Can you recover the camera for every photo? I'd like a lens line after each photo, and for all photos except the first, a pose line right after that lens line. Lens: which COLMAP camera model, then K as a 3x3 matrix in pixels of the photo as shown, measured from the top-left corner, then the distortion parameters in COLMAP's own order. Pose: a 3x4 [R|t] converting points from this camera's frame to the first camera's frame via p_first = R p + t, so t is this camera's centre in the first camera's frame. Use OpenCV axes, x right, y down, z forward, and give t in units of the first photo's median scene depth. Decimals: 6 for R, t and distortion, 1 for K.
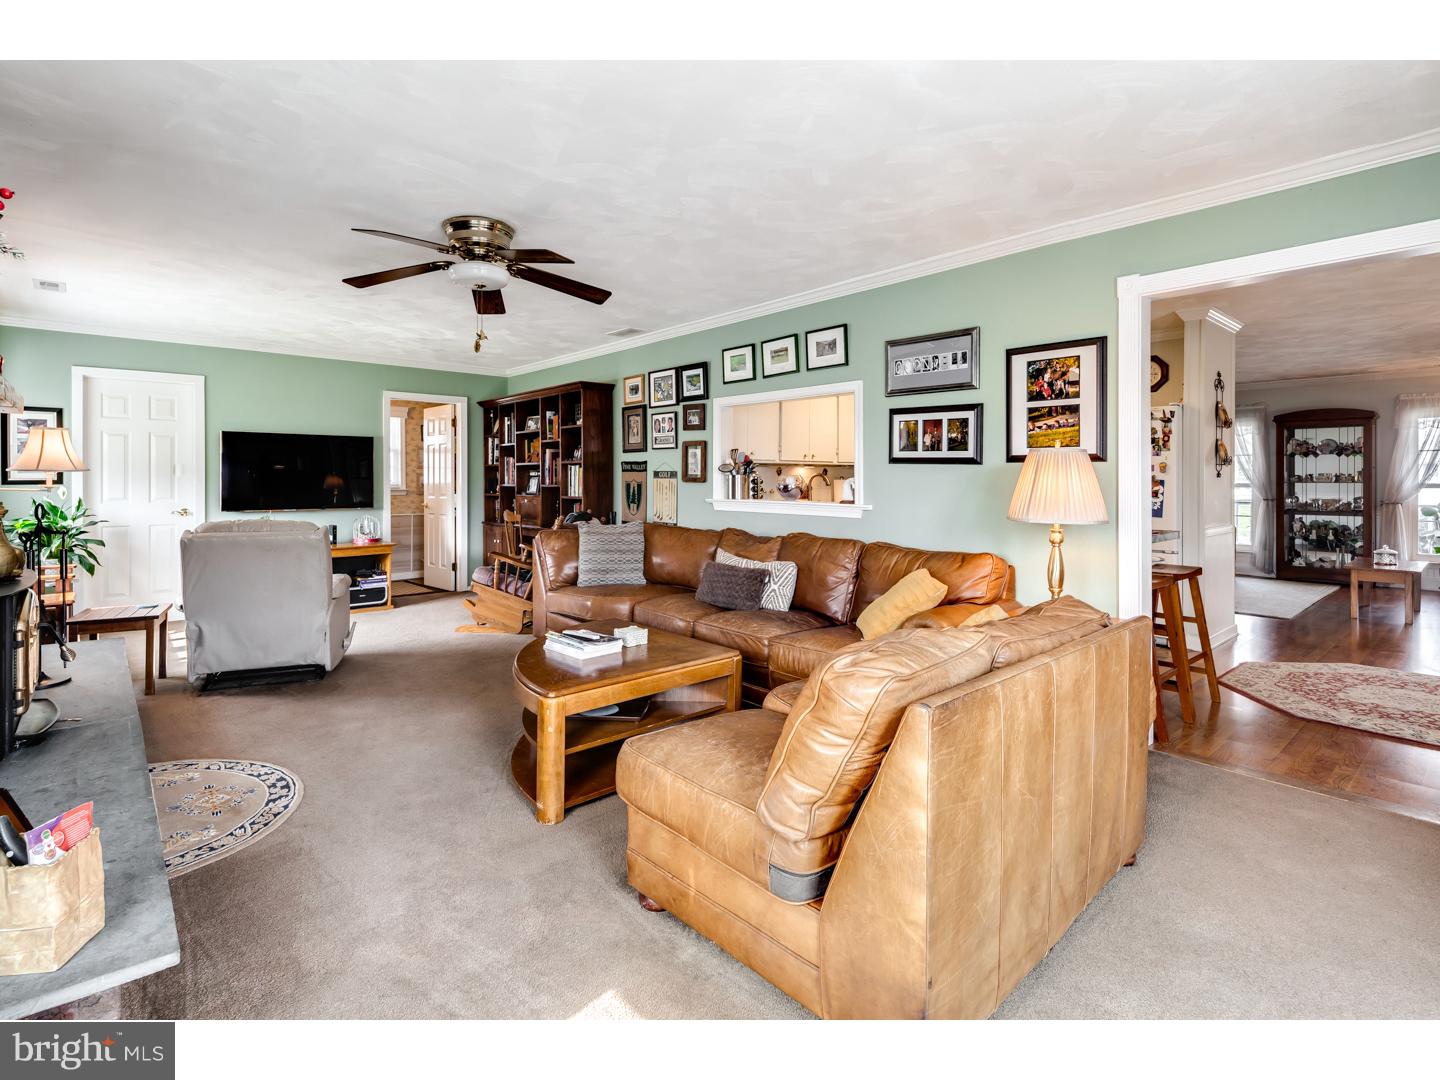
lens RADIAL K [[706.2, 0, 717.1], [0, 706.2, 481.1], [0, 0, 1]] dist [0.001657, -0.001406]
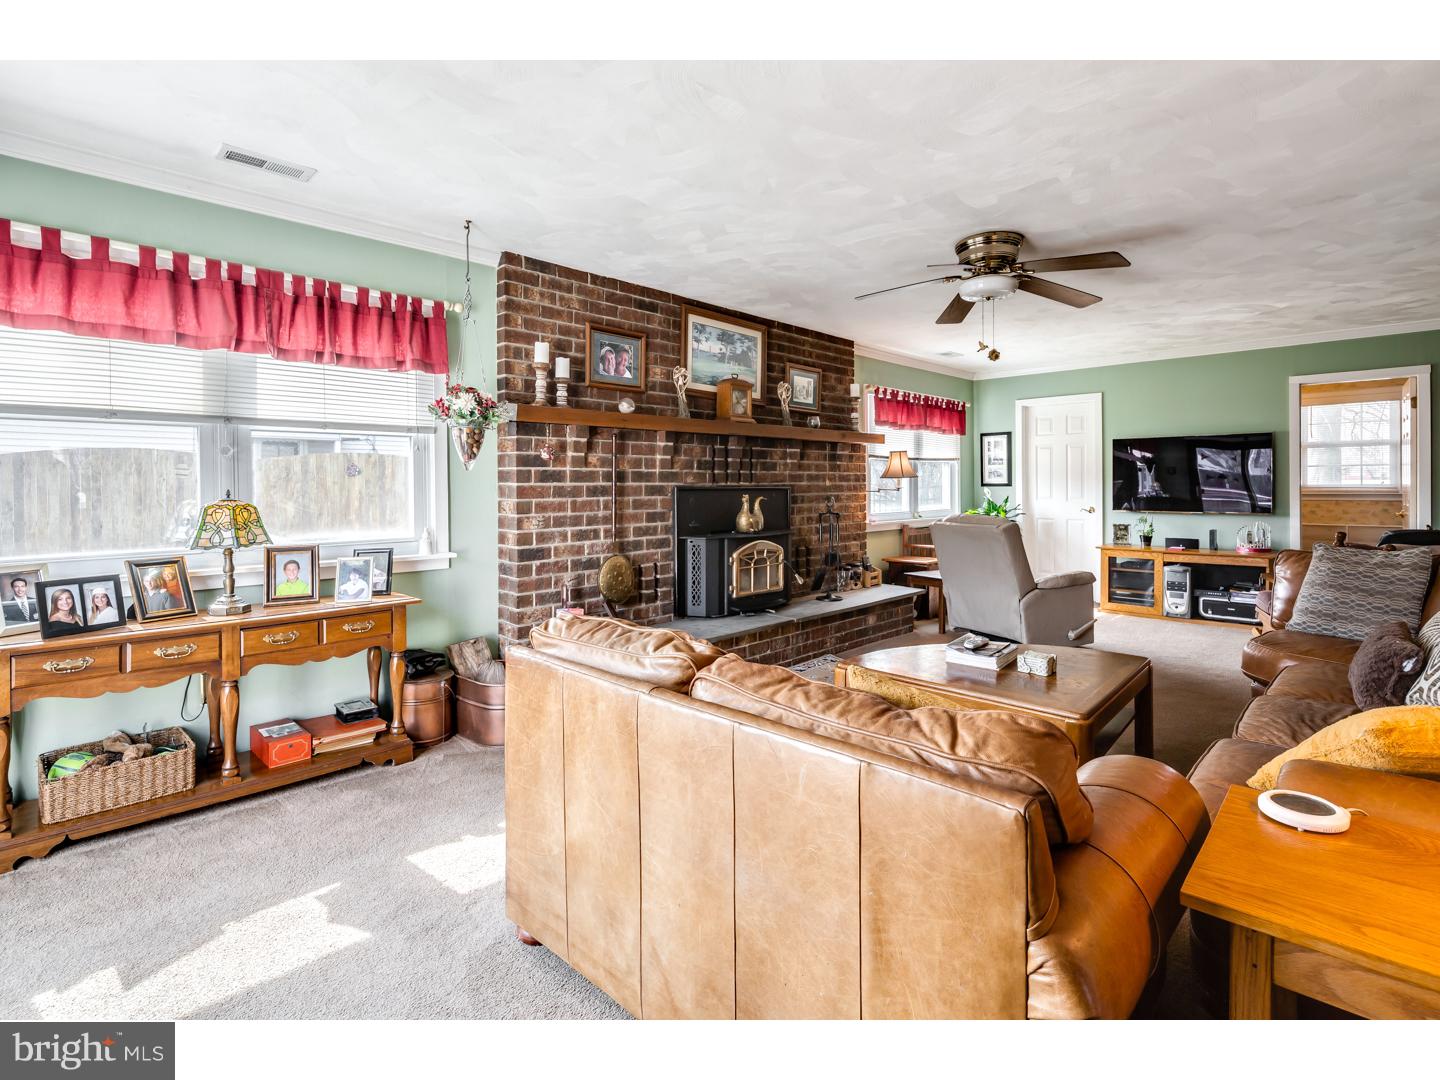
lens RADIAL K [[706.2, 0, 717.1], [0, 706.2, 481.1], [0, 0, 1]] dist [0.001657, -0.001406]
pose [[0.074729, -0.006579, -0.997182, 0.386578], [0.004668, 0.999970, -0.006247, 0.000047], [0.997193, -0.004188, 0.074758, 0.300321]]
